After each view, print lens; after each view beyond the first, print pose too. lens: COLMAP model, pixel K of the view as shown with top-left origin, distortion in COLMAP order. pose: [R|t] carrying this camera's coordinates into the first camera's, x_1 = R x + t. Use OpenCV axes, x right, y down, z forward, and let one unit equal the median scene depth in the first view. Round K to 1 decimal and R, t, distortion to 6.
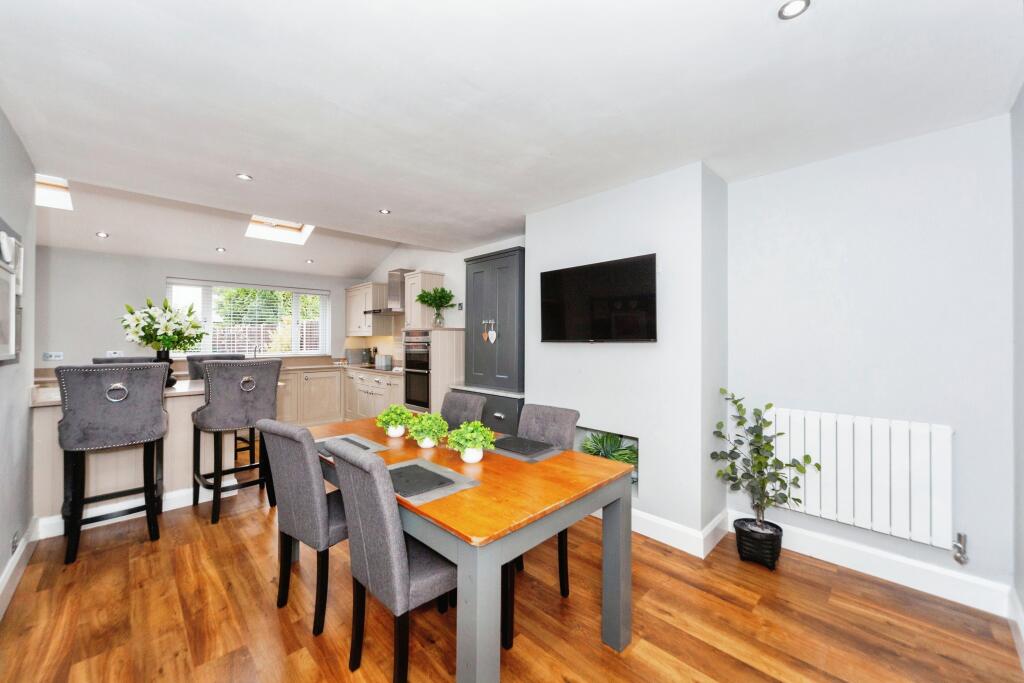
lens RADIAL K [[409.1, 0, 509.7], [0, 409.1, 334.7], [0, 0, 1]] dist [-0.001288, -0.000190]
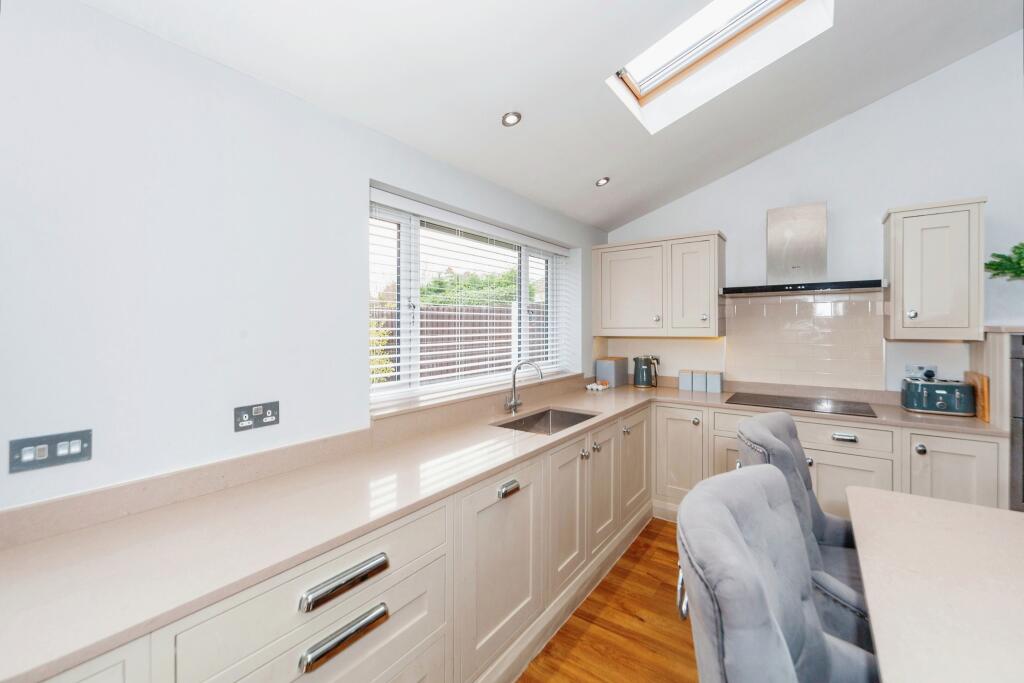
lens RADIAL K [[414.5, 0, 511.2], [0, 414.5, 327.5], [0, 0, 1]] dist [-0.000062, 0.000010]
pose [[0.980458, -0.000884, 0.196728, -0.935672], [-0.001608, 0.999921, 0.012505, -0.020051], [-0.196723, -0.012577, 0.980378, 0.743452]]
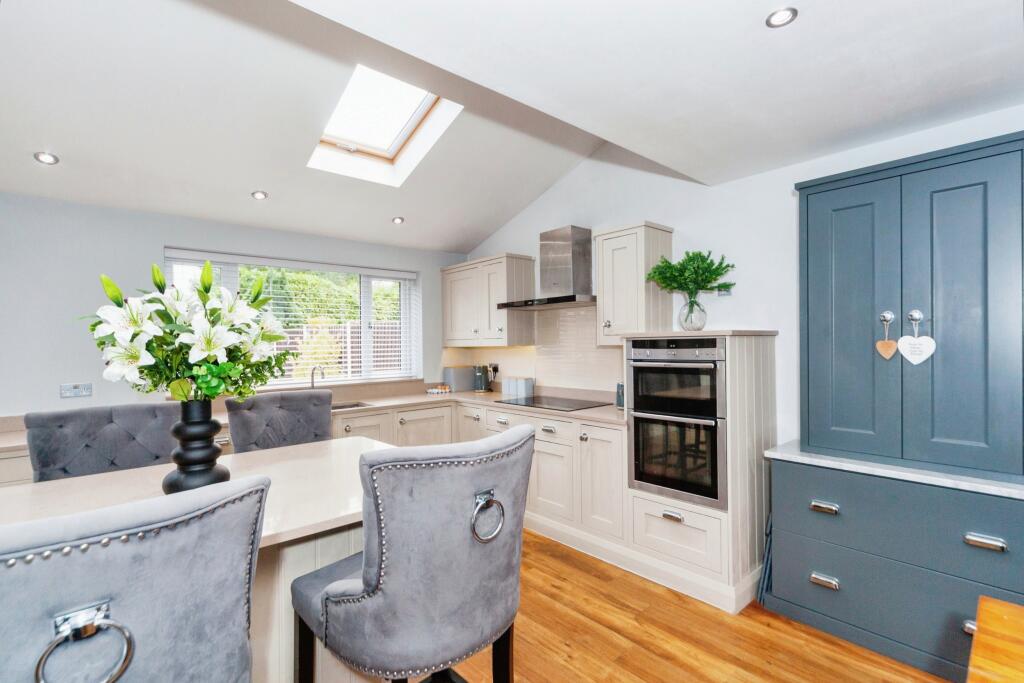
lens RADIAL K [[474.4, 0, 512.0], [0, 474.4, 341.5], [0, 0, 1]] dist [-0.001043, -0.000147]
pose [[0.999568, -0.015457, -0.024996, -0.424739], [0.015684, 0.999837, 0.008902, -0.013015], [0.024854, -0.009290, 0.999648, 0.441256]]
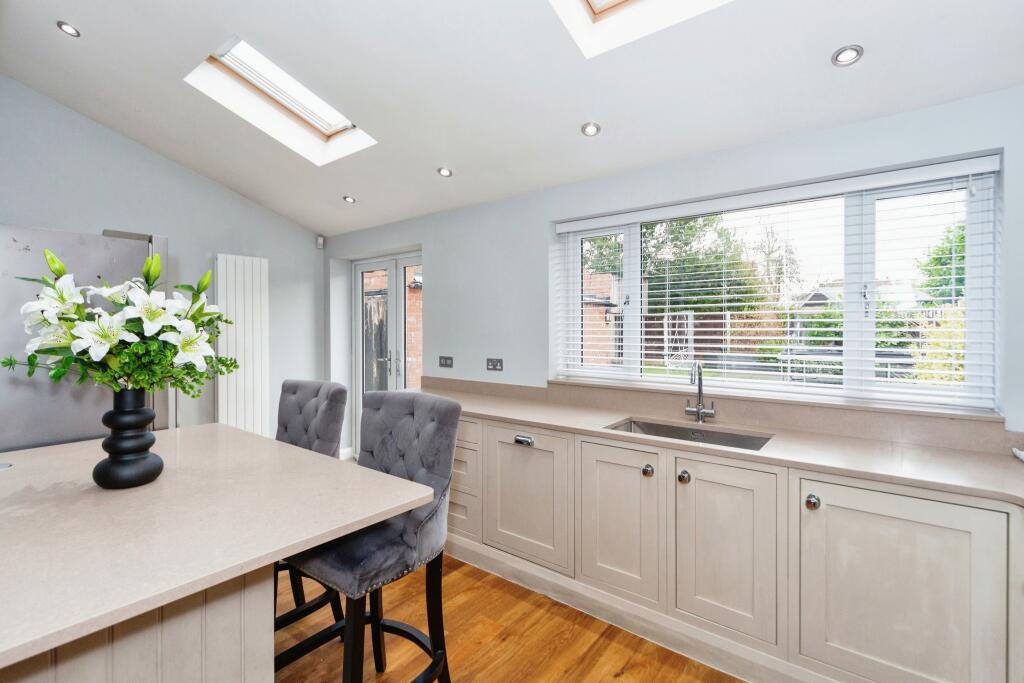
lens RADIAL K [[474.4, 0, 512.0], [0, 474.4, 341.5], [0, 0, 1]] dist [-0.001043, -0.000147]
pose [[0.173722, 0.027855, -0.984401, -0.310674], [0.006107, 0.999550, 0.029361, -0.005662], [0.984776, -0.011113, 0.173474, 0.995930]]
